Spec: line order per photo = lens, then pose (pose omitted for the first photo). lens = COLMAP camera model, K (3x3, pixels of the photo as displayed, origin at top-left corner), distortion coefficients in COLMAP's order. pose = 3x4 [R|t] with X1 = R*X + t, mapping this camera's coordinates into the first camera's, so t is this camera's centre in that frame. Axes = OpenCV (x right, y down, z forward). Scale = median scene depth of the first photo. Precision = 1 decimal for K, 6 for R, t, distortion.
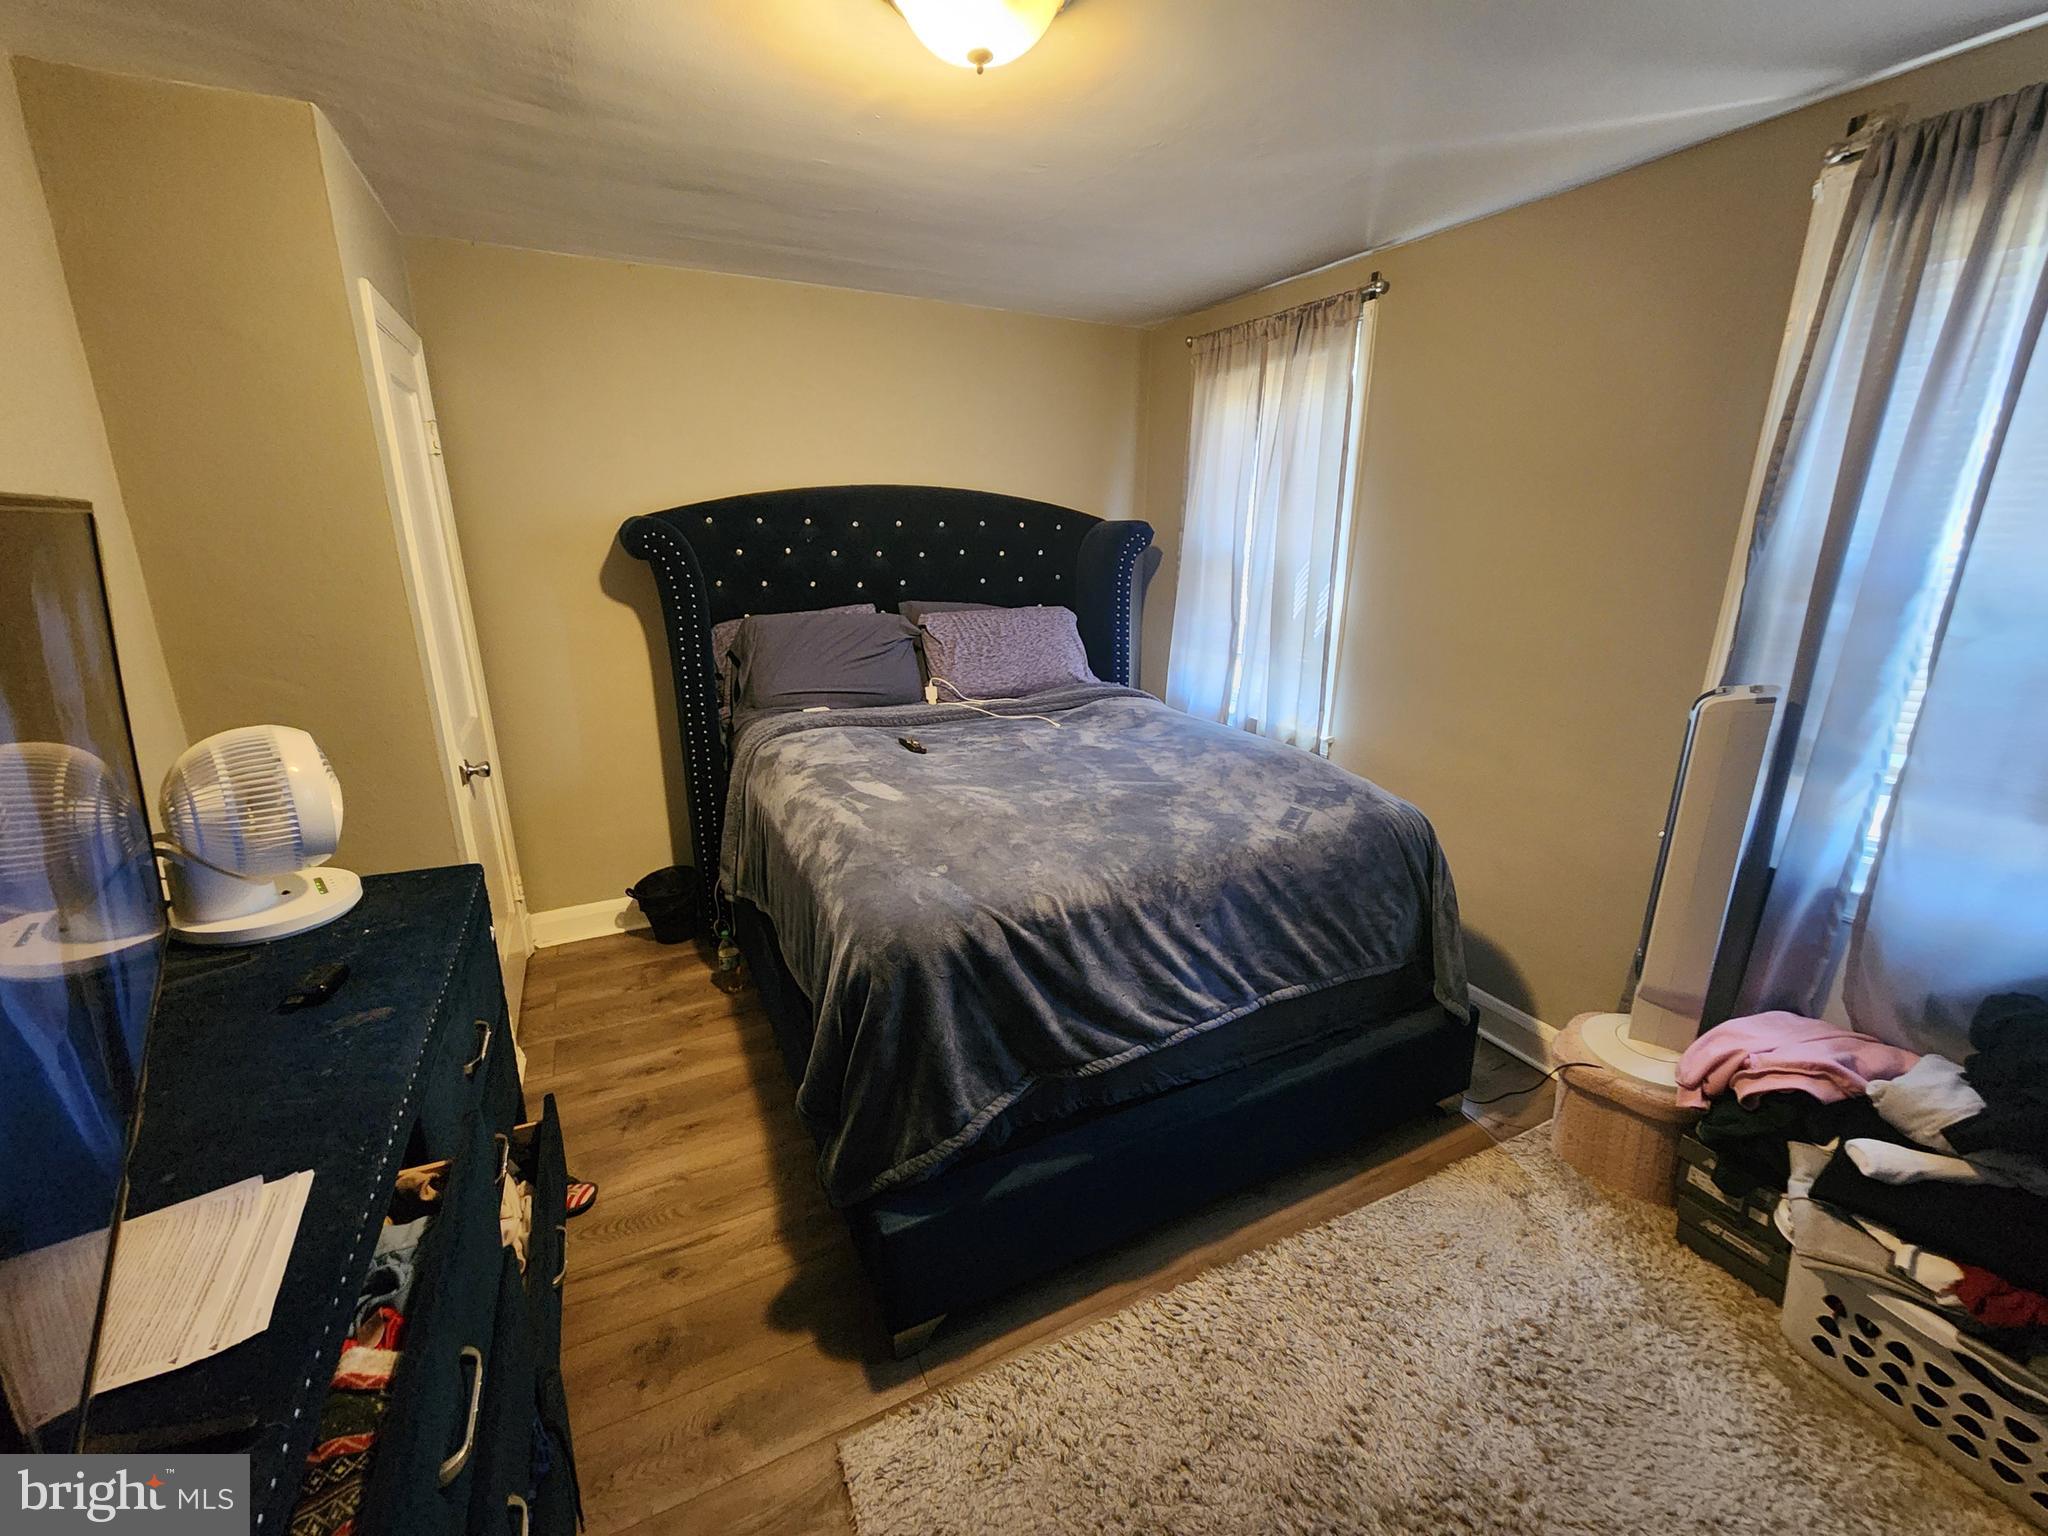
lens RADIAL K [[853.2, 0, 1025.4], [0, 853.2, 771.4], [0, 0, 1]] dist [-0.008324, 0.006146]
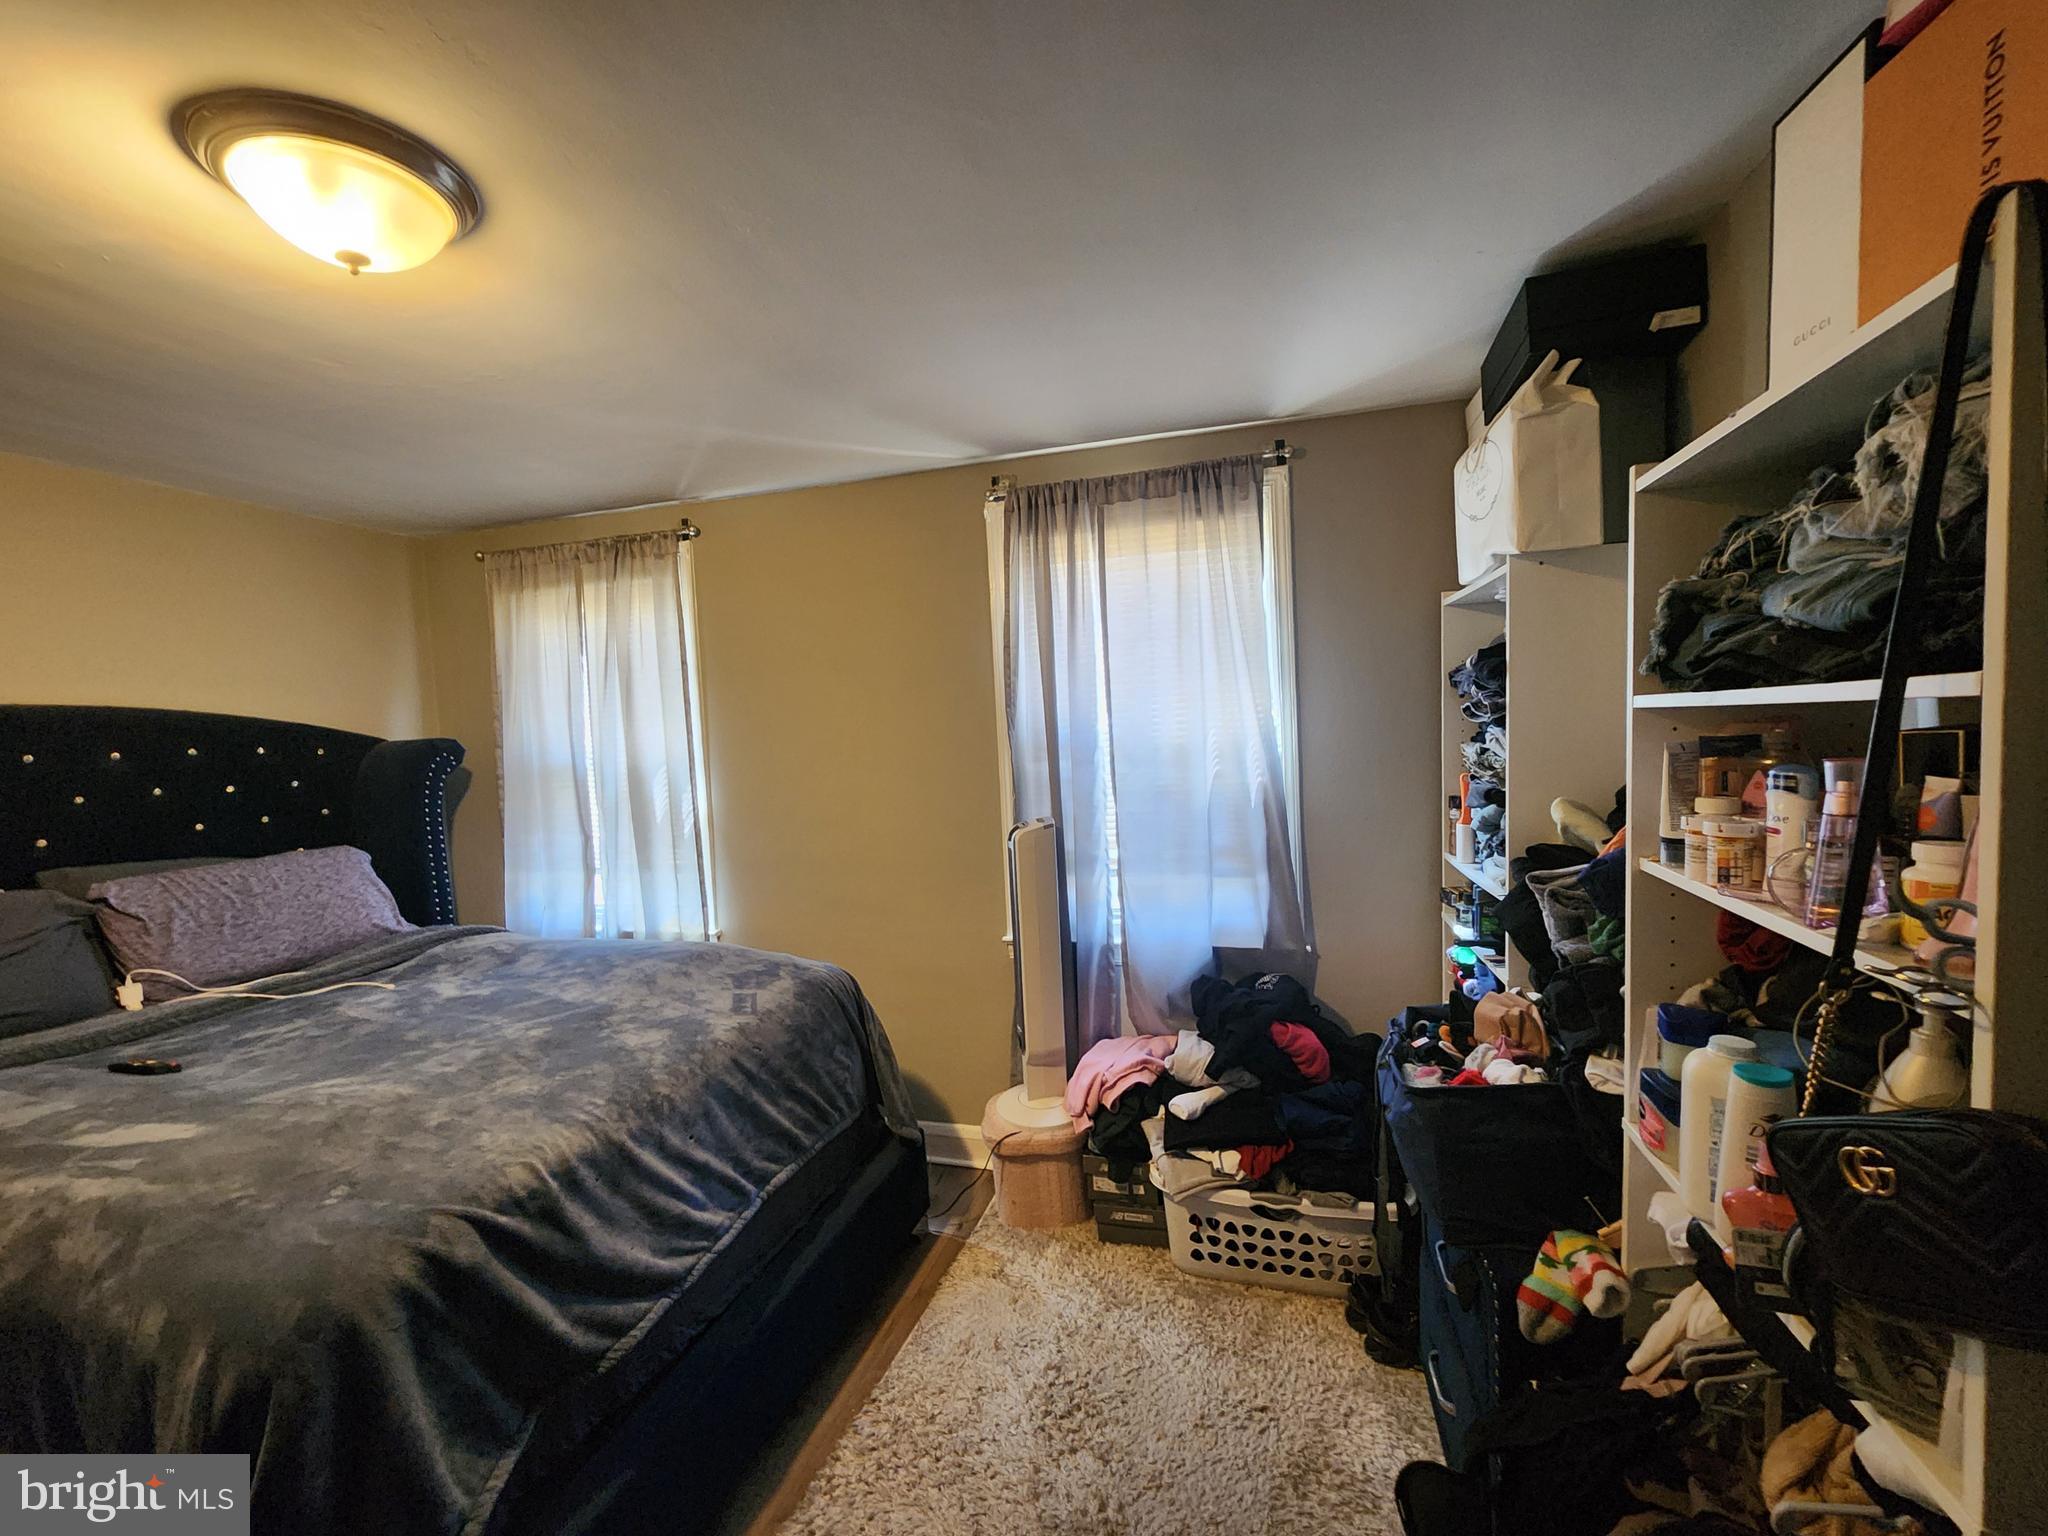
lens RADIAL K [[867.9, 0, 1024.0], [0, 867.9, 768.0], [0, 0, 1]] dist [-0.001839, -0.000451]
pose [[0.676349, -0.067261, 0.733504, -0.220246], [0.250092, 0.957635, -0.142792, 0.020645], [-0.692825, 0.280020, 0.664517, 0.004435]]
